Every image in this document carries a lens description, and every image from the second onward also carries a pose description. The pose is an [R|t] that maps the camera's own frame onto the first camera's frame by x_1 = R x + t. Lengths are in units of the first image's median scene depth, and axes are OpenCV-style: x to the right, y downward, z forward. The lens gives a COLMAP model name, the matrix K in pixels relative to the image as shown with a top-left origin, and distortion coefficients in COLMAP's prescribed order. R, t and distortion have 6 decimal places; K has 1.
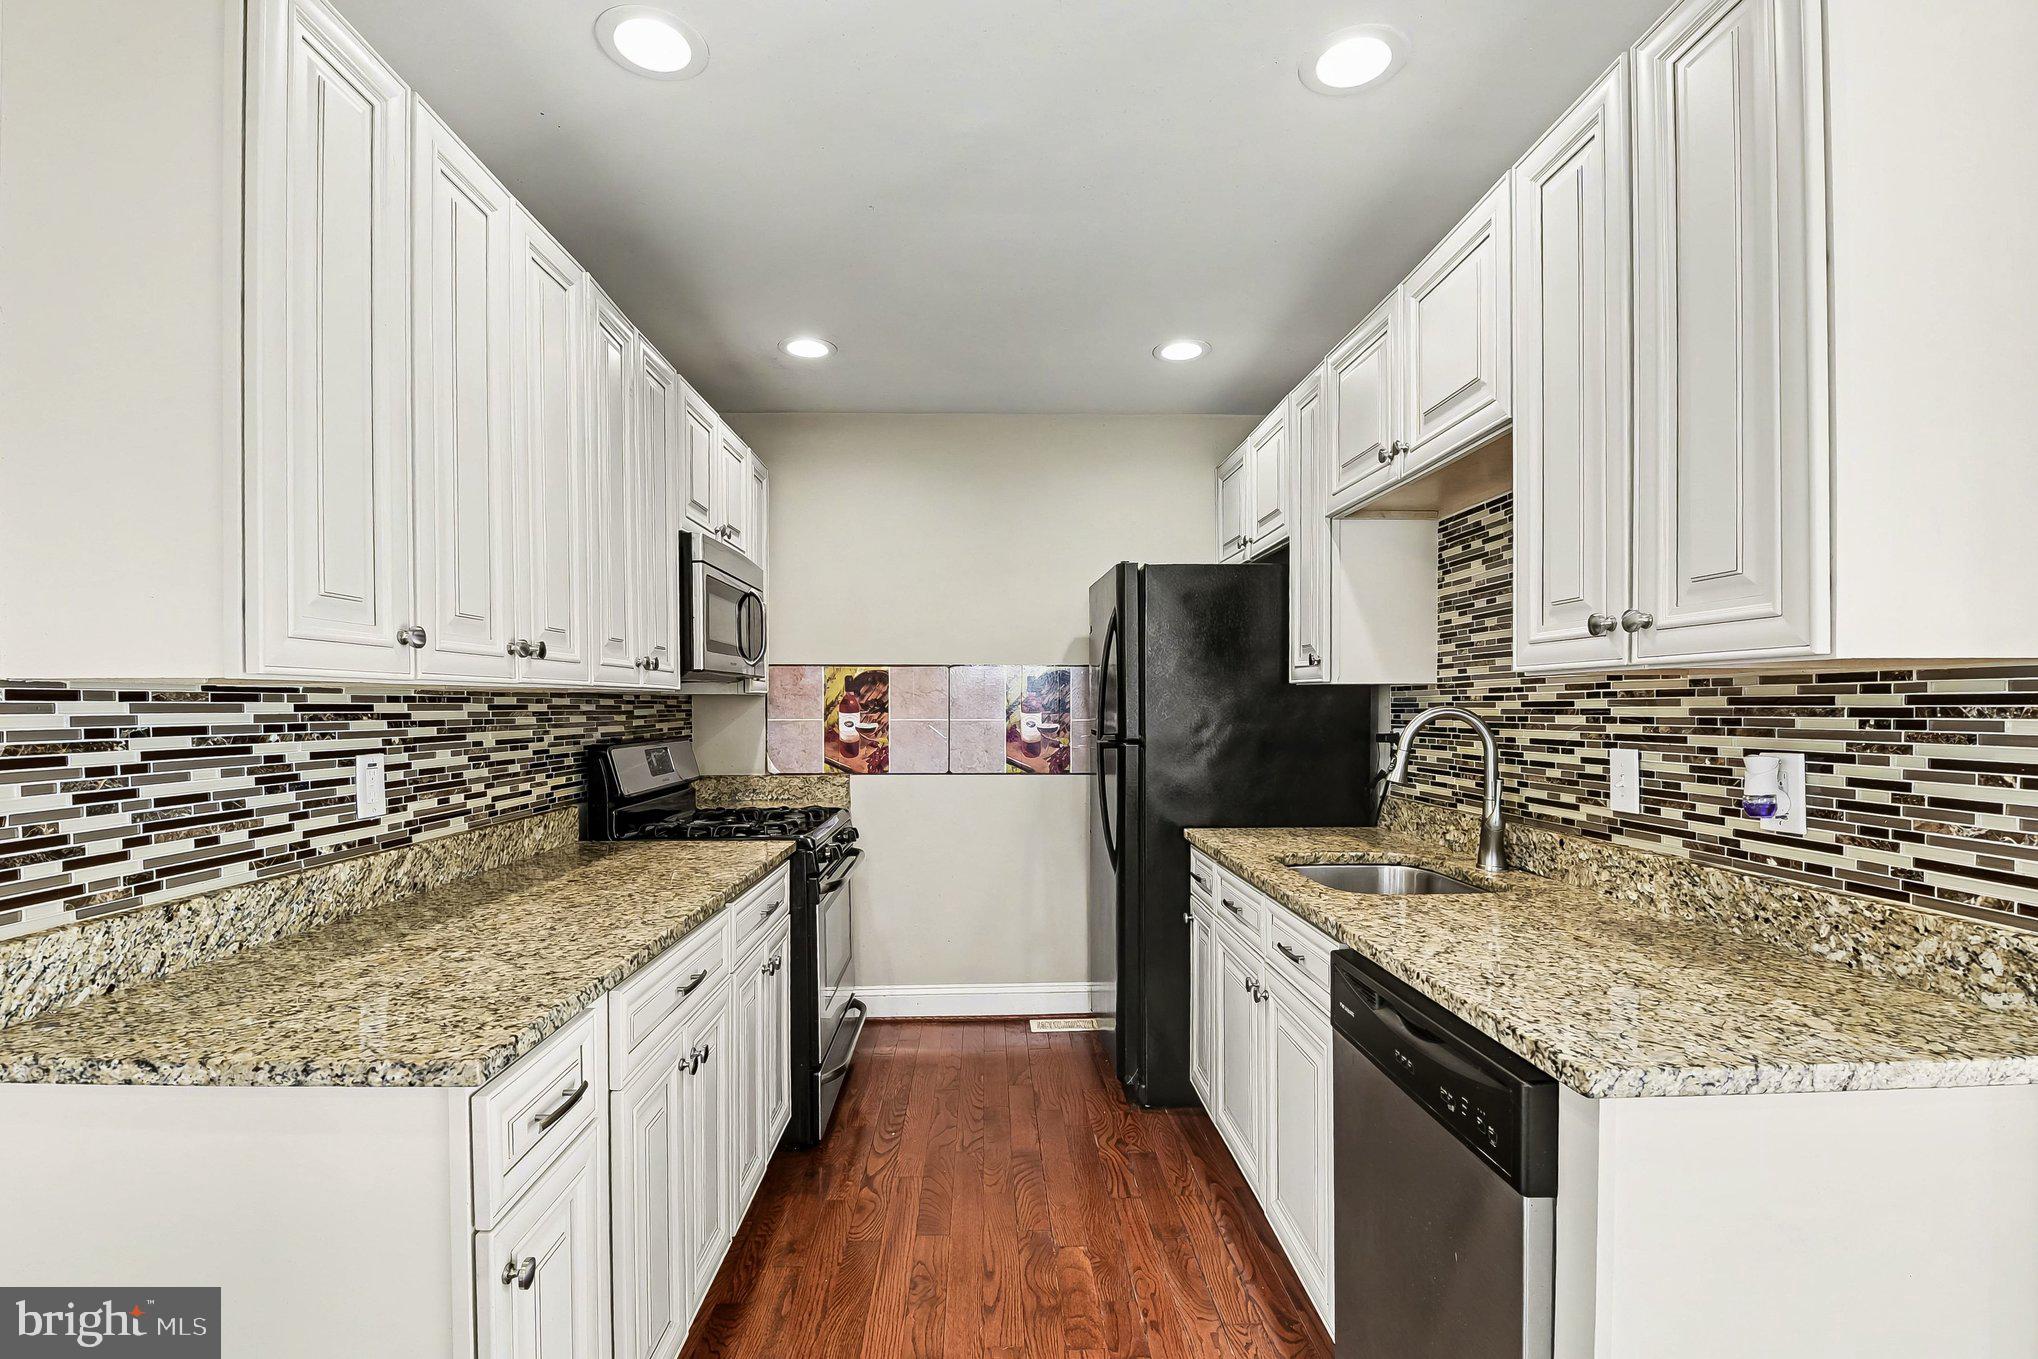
lens RADIAL K [[916.8, 0, 1010.9], [0, 916.8, 714.5], [0, 0, 1]] dist [-0.010193, -0.006411]
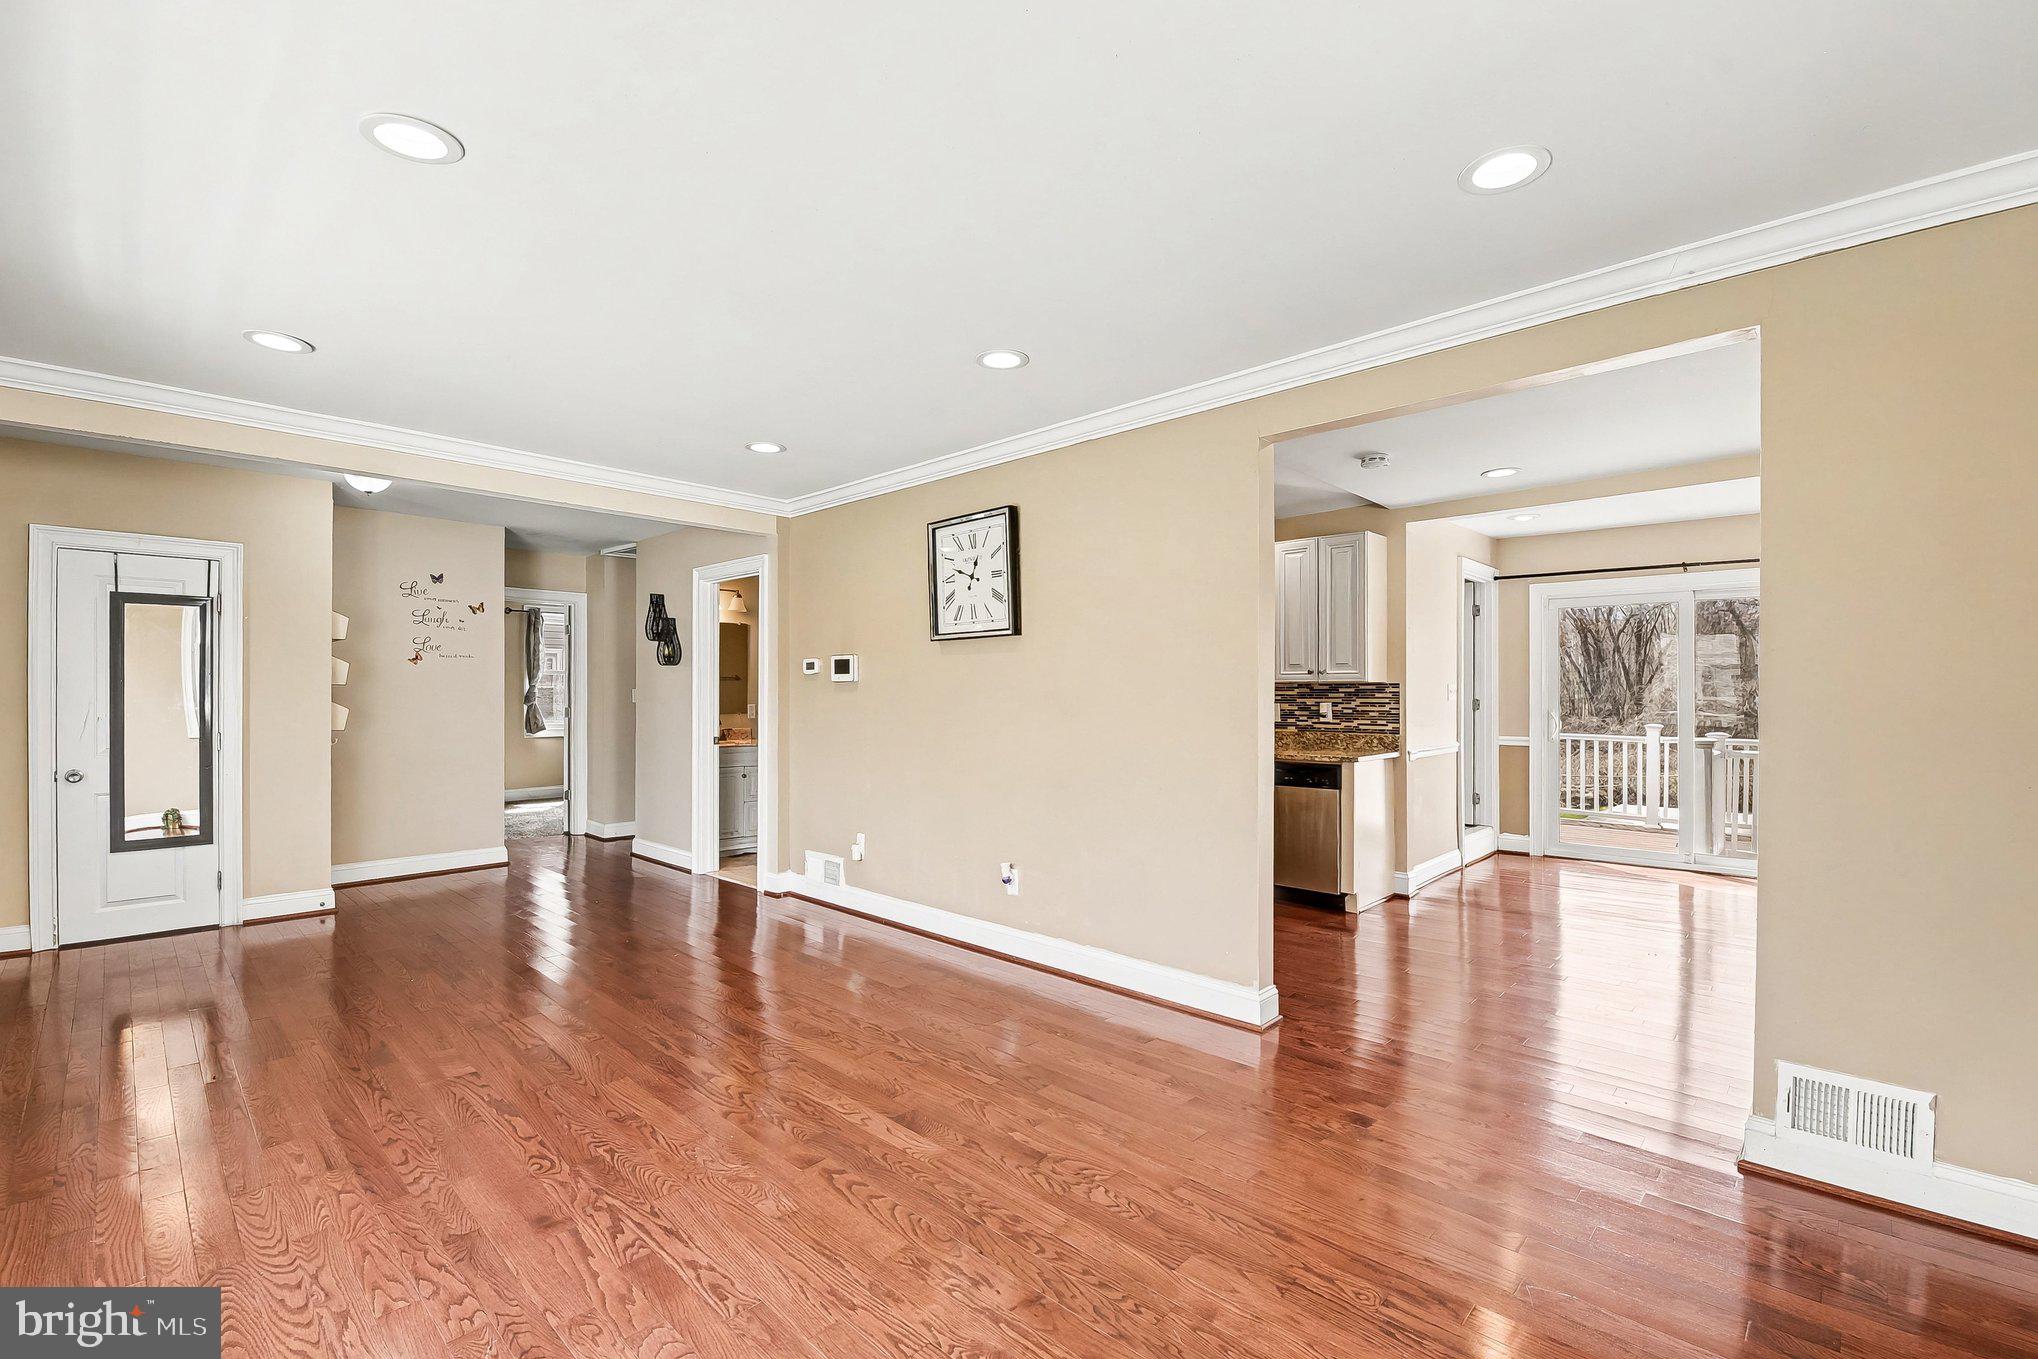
lens RADIAL K [[875.6, 0, 1006.2], [0, 875.6, 691.6], [0, 0, 1]] dist [-0.020369, -0.003413]
pose [[0.718459, -0.000296, 0.695569, -2.367025], [0.005130, 0.999975, -0.004873, 0.003590], [-0.695550, 0.007069, 0.718442, -0.682697]]
